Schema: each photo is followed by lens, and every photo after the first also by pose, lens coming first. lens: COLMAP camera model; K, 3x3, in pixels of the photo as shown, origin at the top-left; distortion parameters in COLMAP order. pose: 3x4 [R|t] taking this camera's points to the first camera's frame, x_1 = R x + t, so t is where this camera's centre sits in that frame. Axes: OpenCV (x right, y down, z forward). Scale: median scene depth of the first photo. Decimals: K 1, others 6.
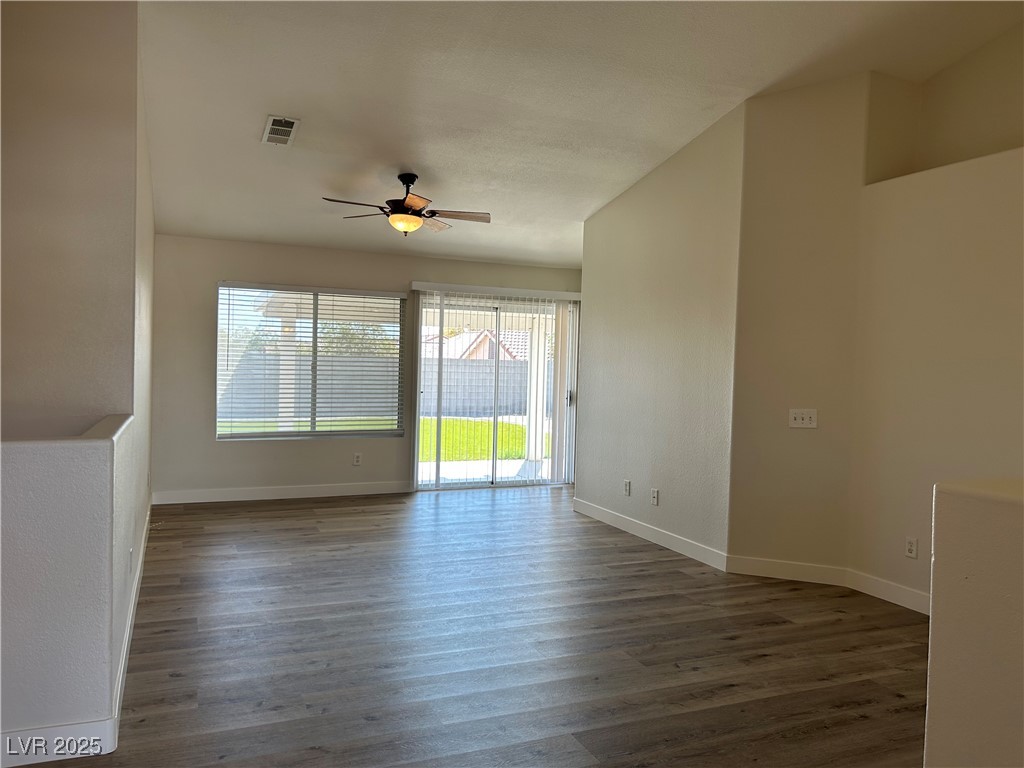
lens RADIAL K [[775.0, 0, 504.3], [0, 775.0, 376.7], [0, 0, 1]] dist [0.062194, -0.071068]
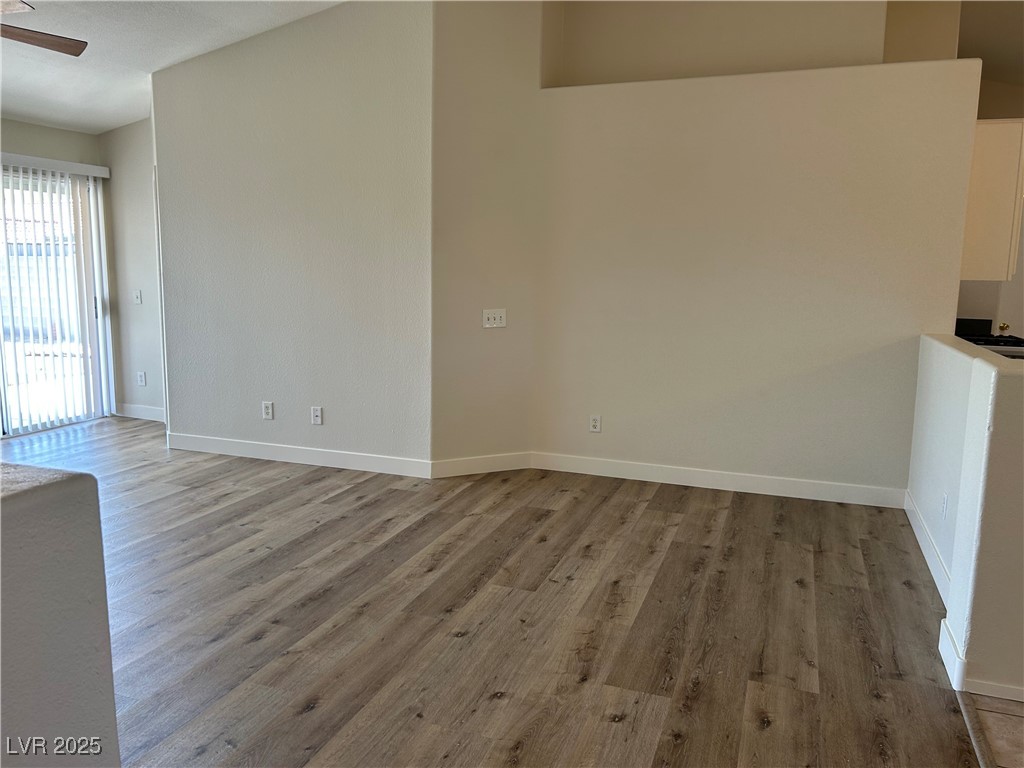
lens RADIAL K [[775.0, 0, 507.1], [0, 775.0, 380.8], [0, 0, 1]] dist [0.062194, -0.071068]
pose [[0.689203, -0.122188, 0.714191, -0.286657], [0.017303, 0.988173, 0.152365, -0.016905], [-0.724361, -0.092653, 0.683166, 0.234943]]
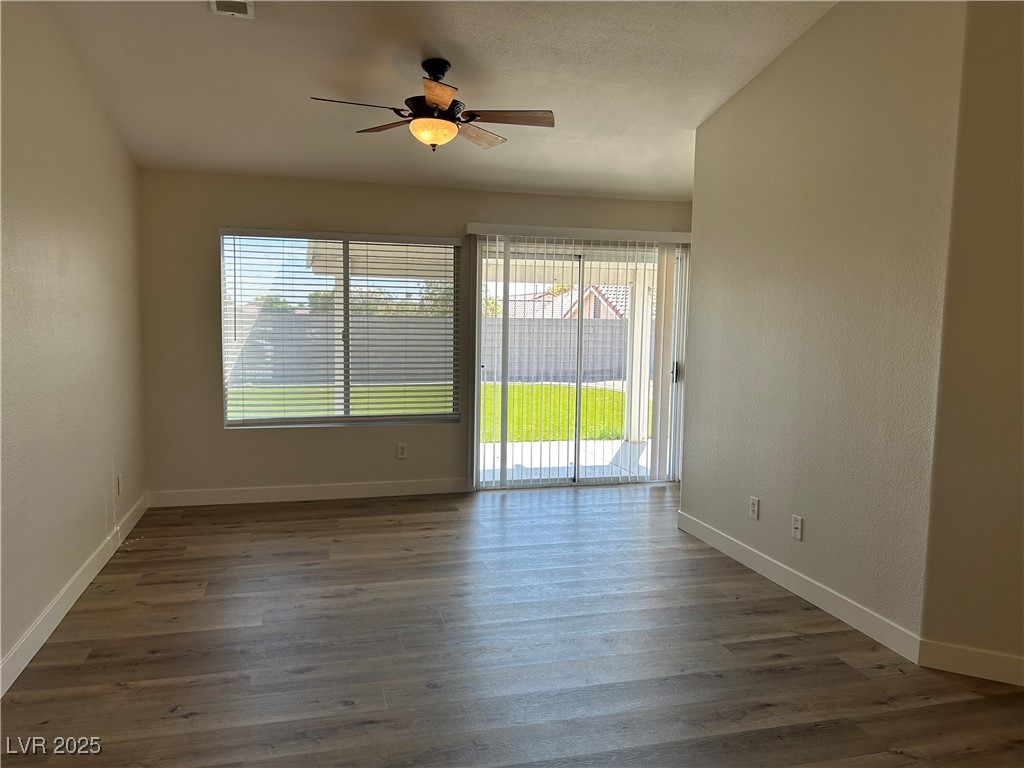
lens RADIAL K [[775.0, 0, 514.1], [0, 775.0, 385.7], [0, 0, 1]] dist [0.062194, -0.071068]
pose [[0.990970, 0.001670, -0.134074, 0.039682], [0.007195, 0.997819, 0.065611, -0.015285], [0.133891, -0.065984, 0.988797, 0.298489]]
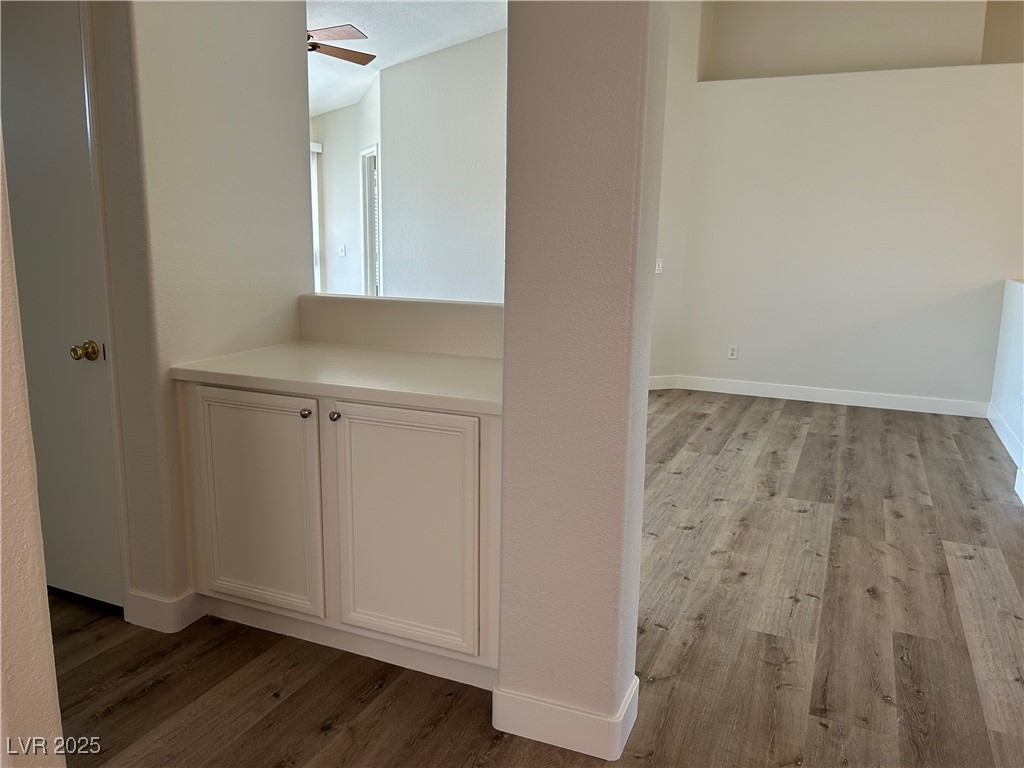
lens RADIAL K [[775.0, 0, 517.8], [0, 775.0, 377.9], [0, 0, 1]] dist [0.062194, -0.071068]
pose [[0.729690, -0.137876, 0.669734, -0.556895], [0.011074, 0.981715, 0.190036, -0.011101], [-0.683689, -0.131251, 0.717874, 0.170682]]
